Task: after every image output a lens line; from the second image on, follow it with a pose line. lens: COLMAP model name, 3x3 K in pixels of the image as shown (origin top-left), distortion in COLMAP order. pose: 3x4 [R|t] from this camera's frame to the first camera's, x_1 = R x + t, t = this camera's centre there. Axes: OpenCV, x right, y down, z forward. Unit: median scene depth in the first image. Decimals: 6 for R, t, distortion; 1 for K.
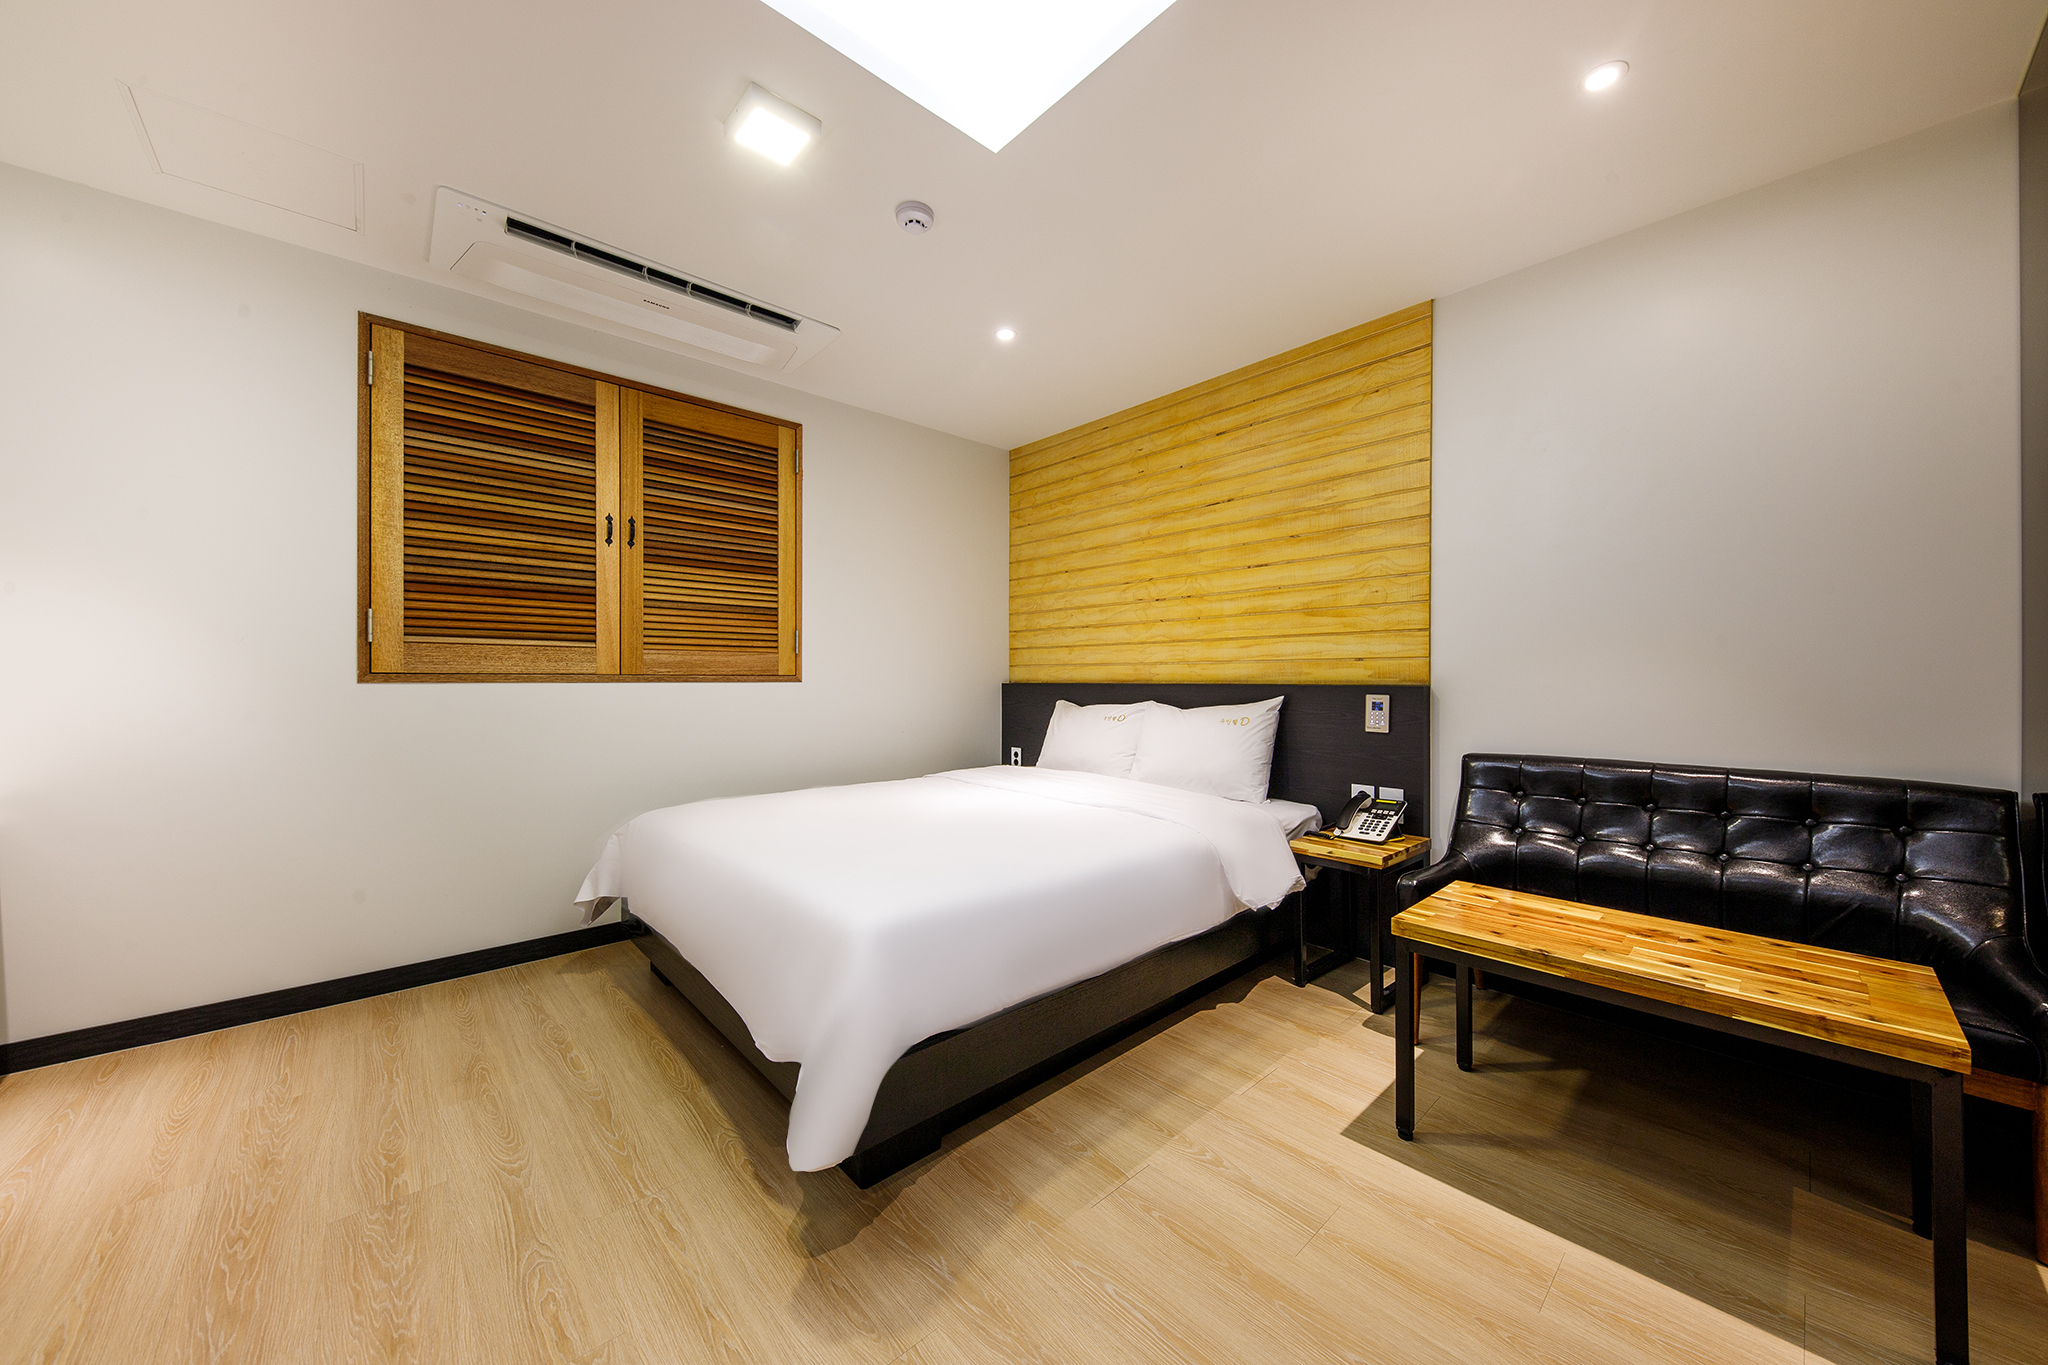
lens RADIAL K [[705.1, 0, 1025.7], [0, 705.1, 678.9], [0, 0, 1]] dist [0.021022, -0.012213]
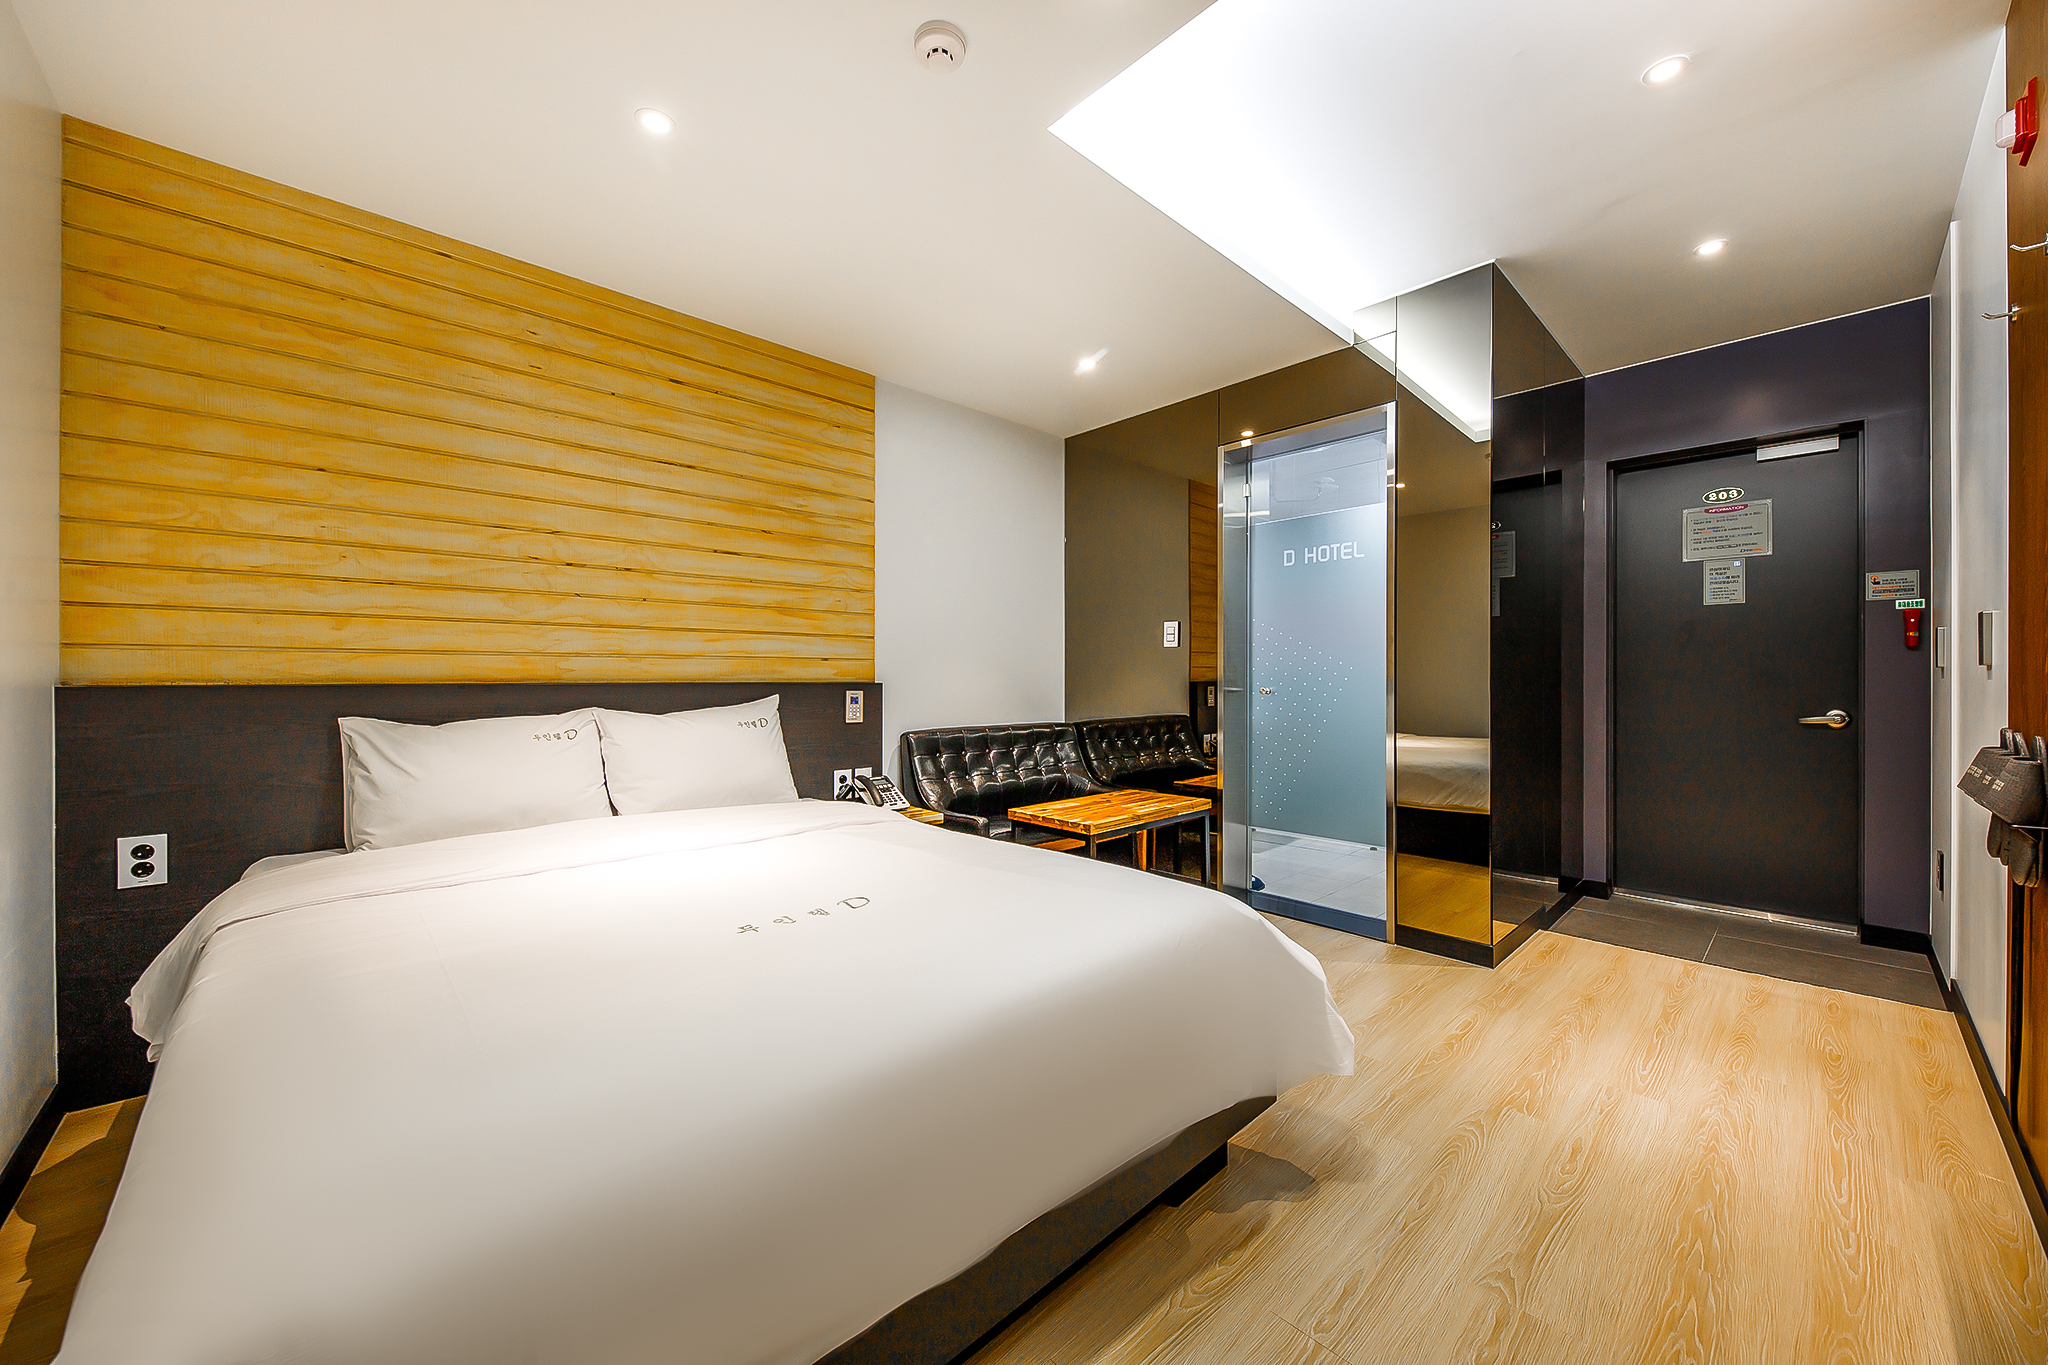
lens RADIAL K [[743.7, 0, 1024.0], [0, 743.7, 682.5], [0, 0, 1]] dist [-0.000254, -0.000320]
pose [[-0.008693, -0.008948, 0.999922, -0.610890], [-0.002633, 0.999957, 0.008926, -0.002184], [-0.999959, -0.002555, -0.008716, 0.606303]]
